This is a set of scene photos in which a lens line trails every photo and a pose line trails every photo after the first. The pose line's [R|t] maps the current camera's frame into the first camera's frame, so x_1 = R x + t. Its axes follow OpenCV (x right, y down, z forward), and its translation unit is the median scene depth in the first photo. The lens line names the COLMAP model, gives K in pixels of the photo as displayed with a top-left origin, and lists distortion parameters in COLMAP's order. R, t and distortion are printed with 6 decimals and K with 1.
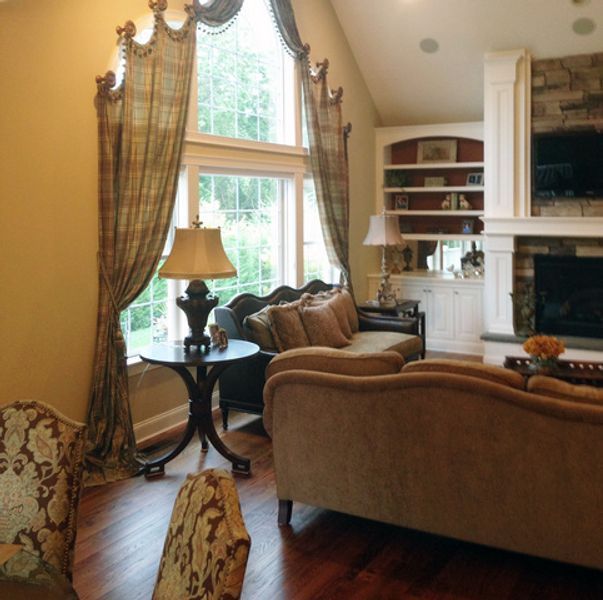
lens RADIAL K [[738.0, 0, 302.2], [0, 738.0, 202.7], [0, 0, 1]] dist [0.090989, 0.009010]
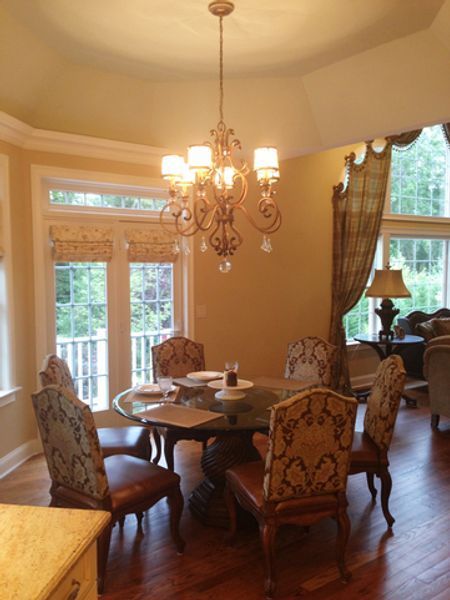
lens RADIAL K [[546.3, 0, 222.7], [0, 546.3, 303.3], [0, 0, 1]] dist [0.107347, -0.173831]
pose [[0.908376, 0.035246, -0.416666, 0.047679], [-0.002338, 0.996854, 0.079228, 0.010301], [0.418148, -0.070994, 0.905600, -0.341461]]
